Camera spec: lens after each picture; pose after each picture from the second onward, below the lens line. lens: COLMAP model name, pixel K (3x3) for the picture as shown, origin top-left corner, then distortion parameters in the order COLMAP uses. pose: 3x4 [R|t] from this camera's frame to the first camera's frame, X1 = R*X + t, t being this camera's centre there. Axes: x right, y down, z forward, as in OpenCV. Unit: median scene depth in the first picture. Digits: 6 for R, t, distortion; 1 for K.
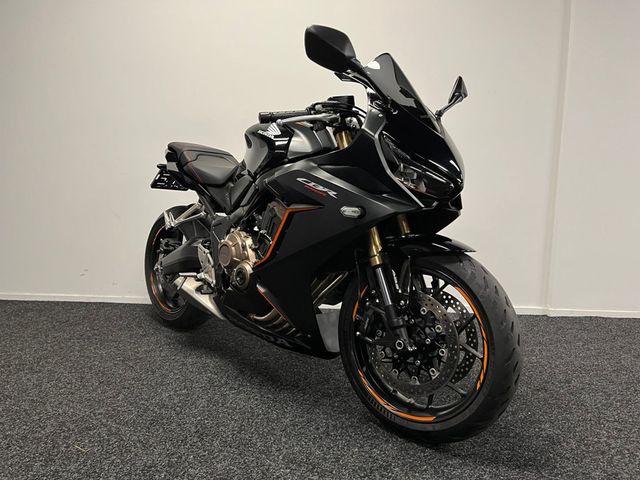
lens RADIAL K [[487.2, 0, 320.0], [0, 487.2, 240.0], [0, 0, 1]] dist [0.049623, -0.005081]
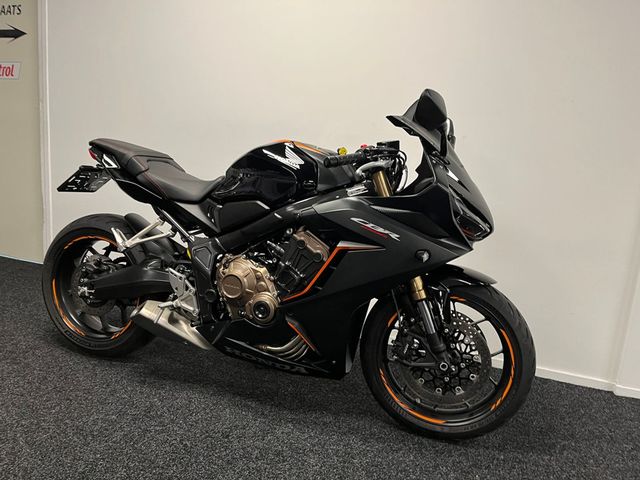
lens RADIAL K [[486.5, 0, 320.0], [0, 486.5, 240.0], [0, 0, 1]] dist [0.005754, -0.000151]
pose [[0.879755, -0.033298, 0.474259, -0.506309], [-0.008905, 0.996215, 0.086465, -0.144604], [-0.475343, -0.080291, 0.876129, 0.121278]]
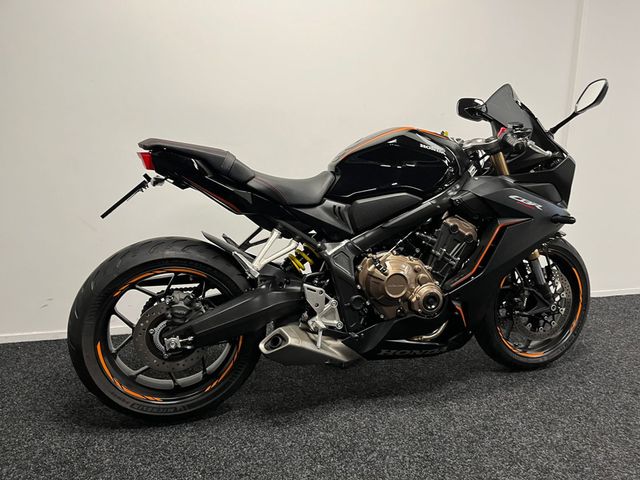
lens RADIAL K [[484.0, 0, 320.0], [0, 484.0, 240.0], [0, 0, 1]] dist [0.058553, 0.003932]
pose [[0.462540, -0.193714, 0.865177, -1.048039], [0.095581, 0.981047, 0.168558, -0.220326], [-0.881431, 0.004729, 0.472288, 0.740226]]
